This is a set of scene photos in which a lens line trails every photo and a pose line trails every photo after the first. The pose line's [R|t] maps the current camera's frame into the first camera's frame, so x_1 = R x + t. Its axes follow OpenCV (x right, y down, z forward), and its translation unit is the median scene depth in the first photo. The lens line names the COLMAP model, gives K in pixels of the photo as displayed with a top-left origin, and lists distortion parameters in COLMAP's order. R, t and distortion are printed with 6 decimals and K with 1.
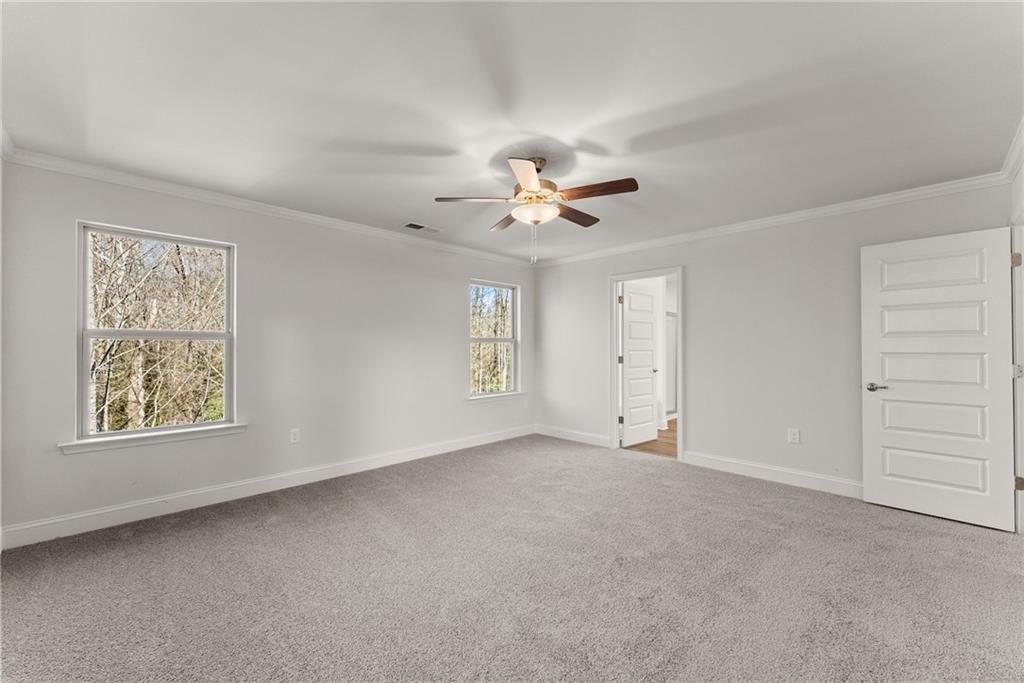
lens RADIAL K [[414.3, 0, 509.1], [0, 414.3, 344.7], [0, 0, 1]] dist [0.000109, 0.000027]
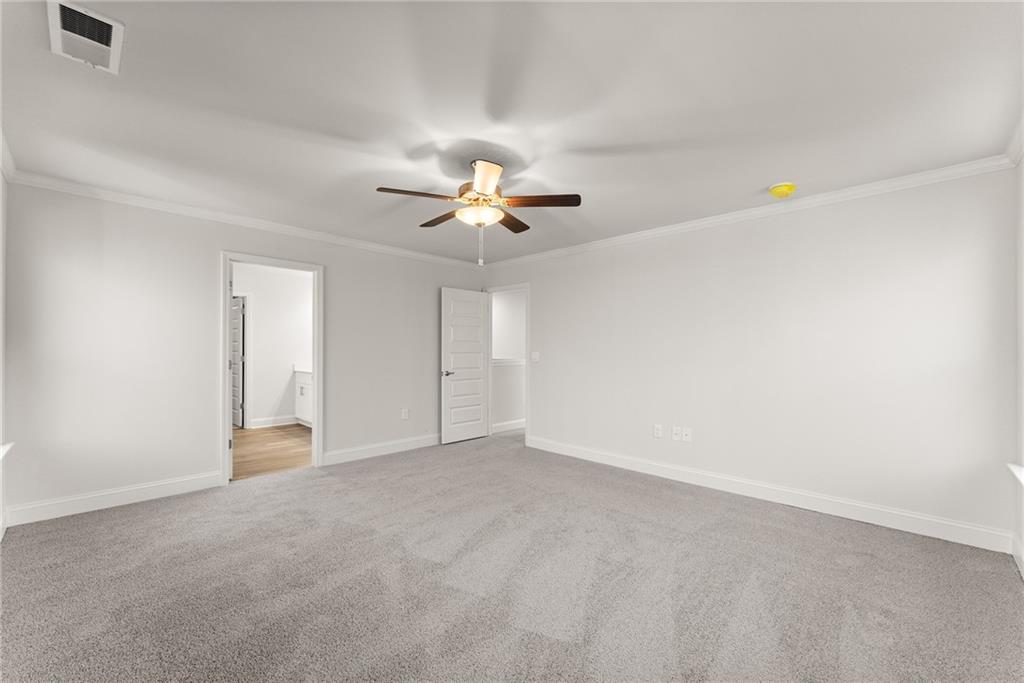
lens RADIAL K [[414.3, 0, 509.1], [0, 414.3, 344.7], [0, 0, 1]] dist [0.000109, 0.000027]
pose [[-0.019207, 0.012938, 0.999732, -0.750597], [-0.010417, 0.999859, -0.013140, 0.007175], [-0.999761, -0.010666, -0.019069, 0.760019]]
